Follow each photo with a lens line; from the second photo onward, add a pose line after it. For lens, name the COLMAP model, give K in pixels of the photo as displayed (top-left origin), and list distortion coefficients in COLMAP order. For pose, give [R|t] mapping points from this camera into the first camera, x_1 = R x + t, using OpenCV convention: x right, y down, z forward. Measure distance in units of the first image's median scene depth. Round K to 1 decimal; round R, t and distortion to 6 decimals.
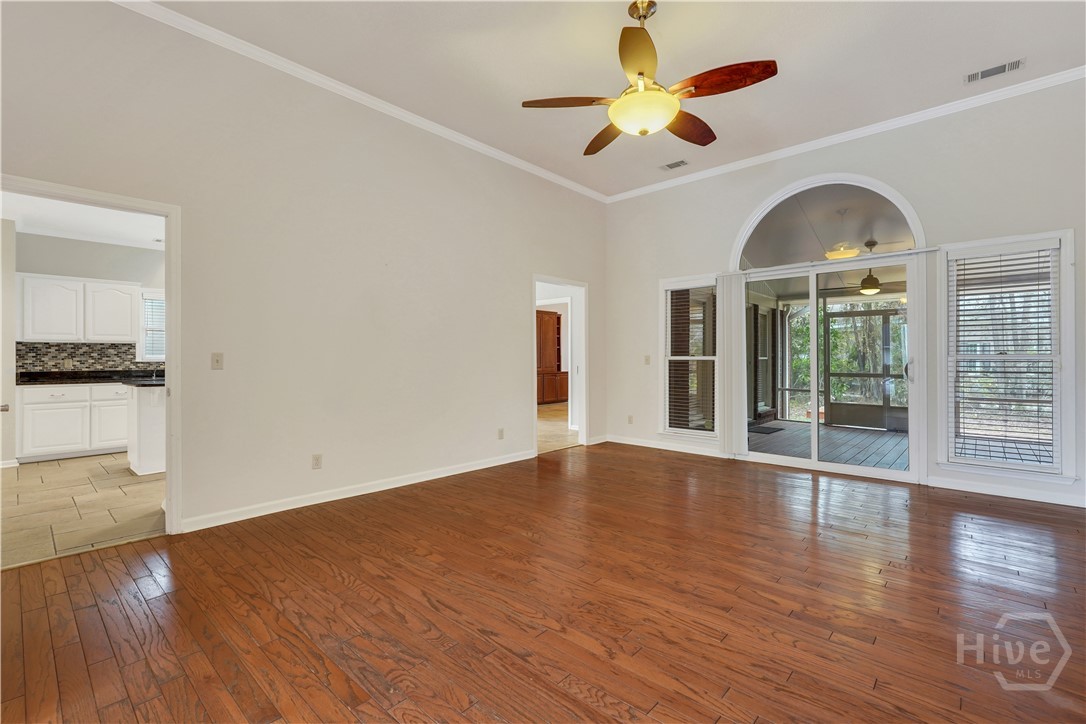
lens RADIAL K [[485.3, 0, 529.7], [0, 485.3, 359.8], [0, 0, 1]] dist [0.002239, 0.000426]
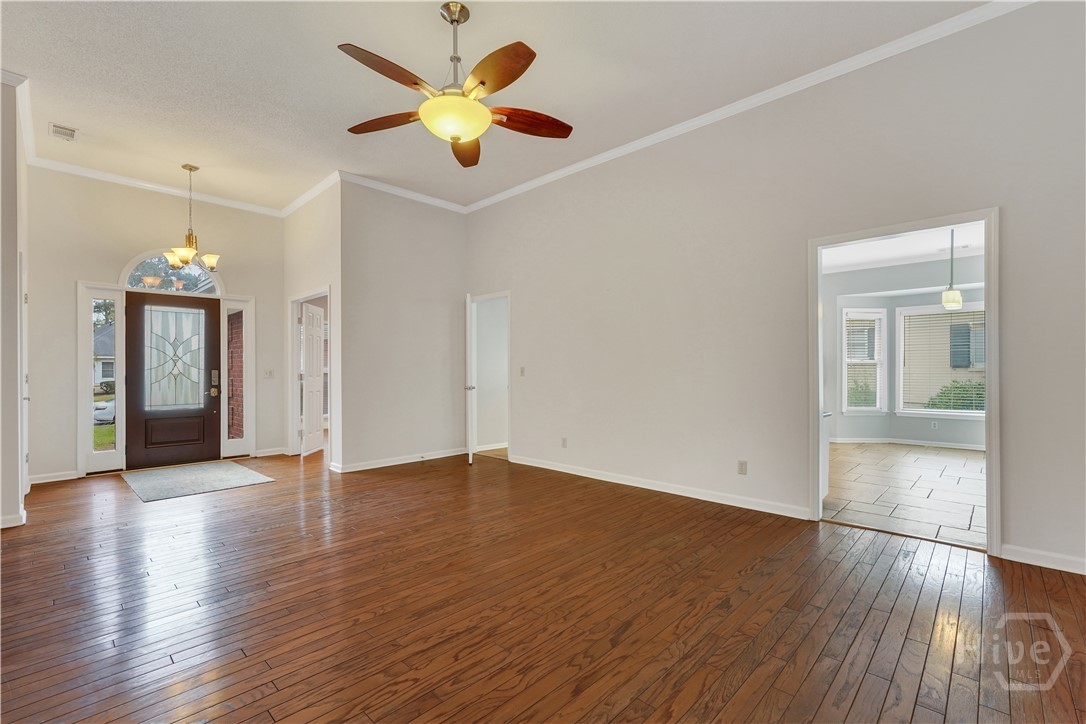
lens RADIAL K [[490.0, 0, 543.9], [0, 490.0, 373.3], [0, 0, 1]] dist [-0.002622, -0.000196]
pose [[-0.039401, -0.004686, -0.999212, 1.121269], [-0.001473, 0.999988, -0.004632, 0.017845], [0.999222, 0.001289, -0.039408, 1.142924]]
